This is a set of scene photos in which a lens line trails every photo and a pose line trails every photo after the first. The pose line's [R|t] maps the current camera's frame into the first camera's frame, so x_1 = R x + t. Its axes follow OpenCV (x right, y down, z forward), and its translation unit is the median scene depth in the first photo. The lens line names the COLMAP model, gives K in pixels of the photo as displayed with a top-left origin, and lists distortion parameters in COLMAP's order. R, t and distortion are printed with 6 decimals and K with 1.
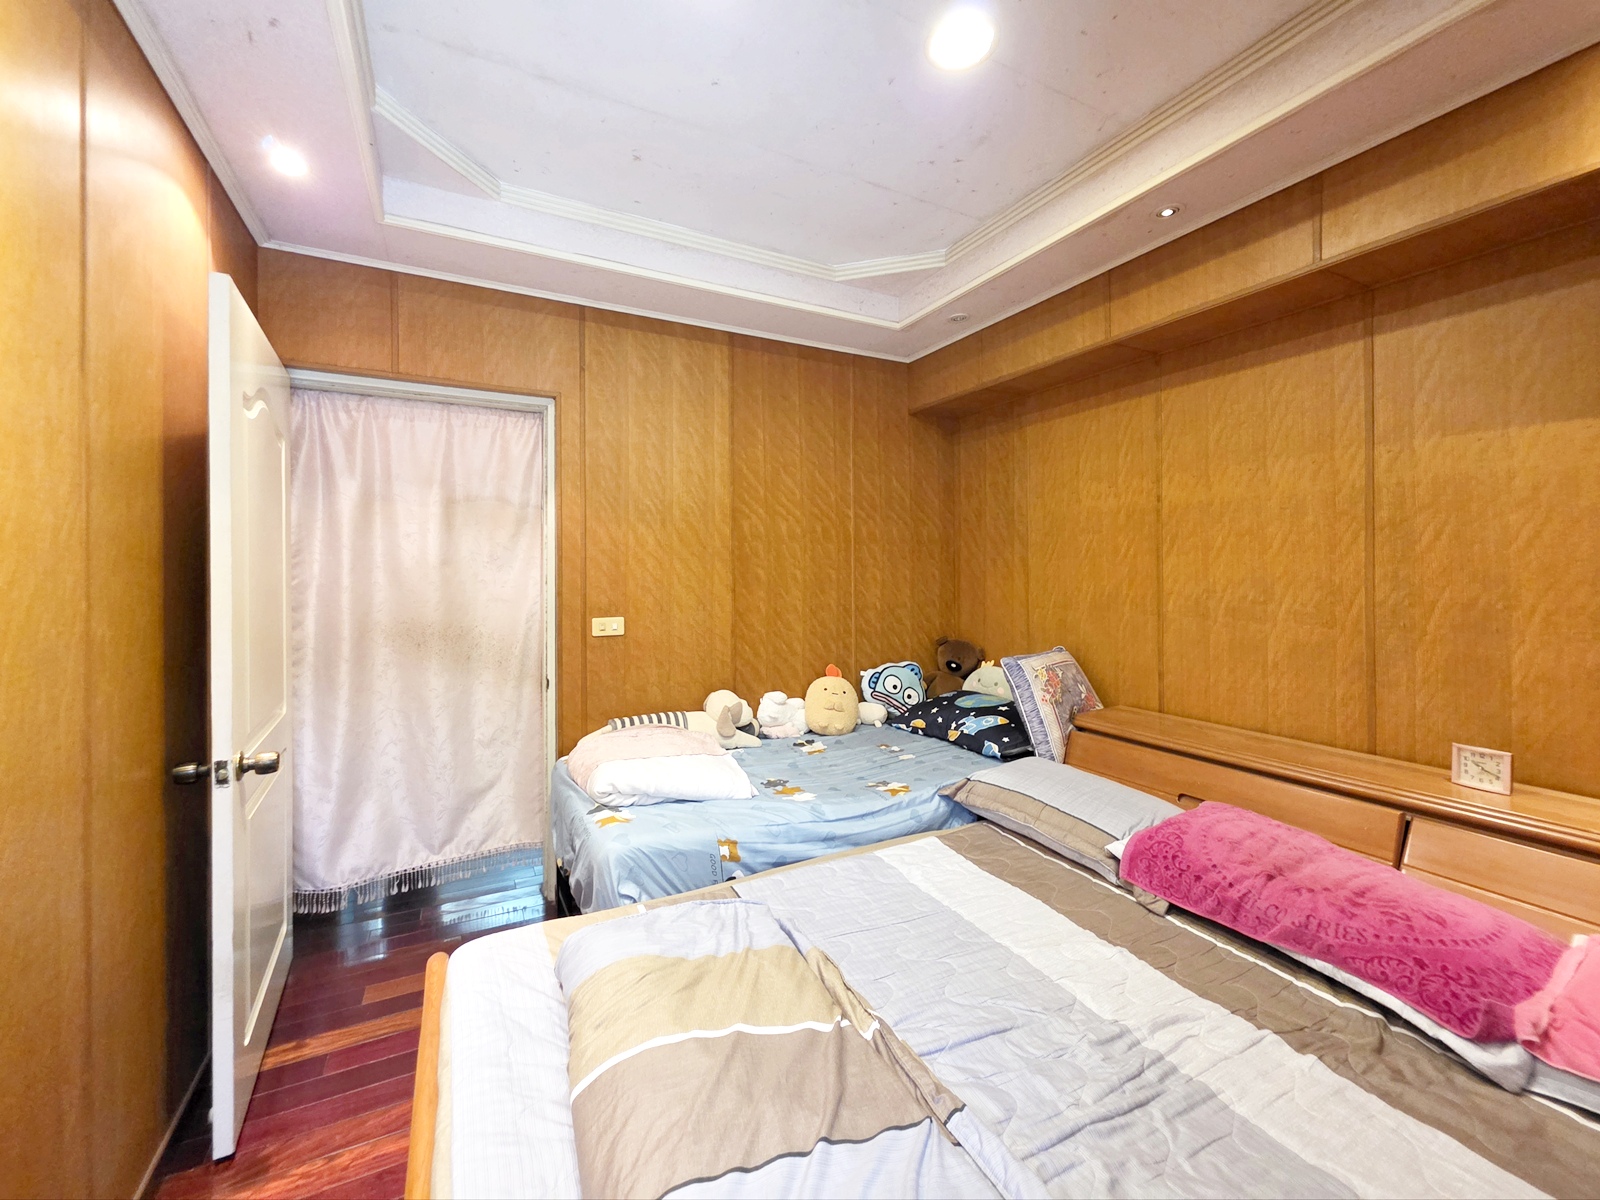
lens RADIAL K [[654.5, 0, 791.1], [0, 654.5, 571.8], [0, 0, 1]] dist [-0.001033, -0.000108]
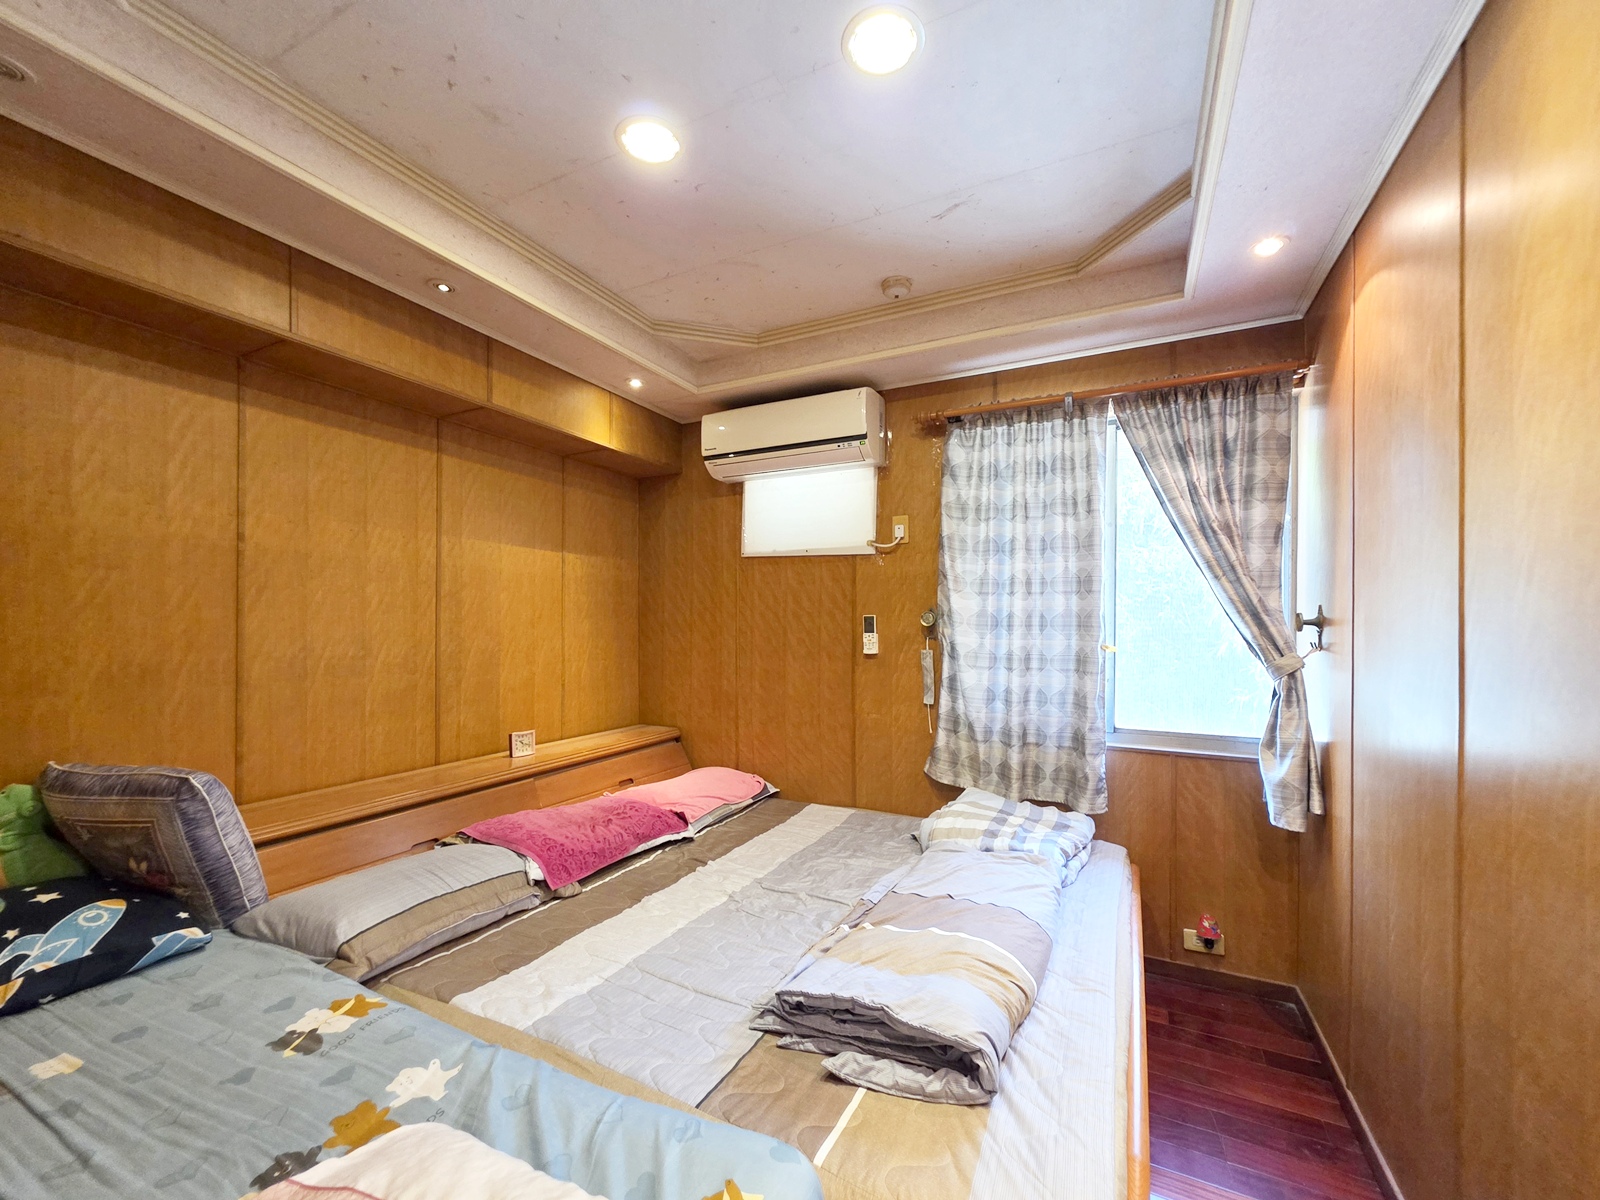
lens RADIAL K [[654.5, 0, 787.7], [0, 654.5, 625.8], [0, 0, 1]] dist [-0.001033, -0.000108]
pose [[-0.582520, 0.006509, 0.812790, -0.559466], [0.005006, 0.999978, -0.004420, 0.003484], [-0.812801, 0.001494, -0.582540, 1.086012]]
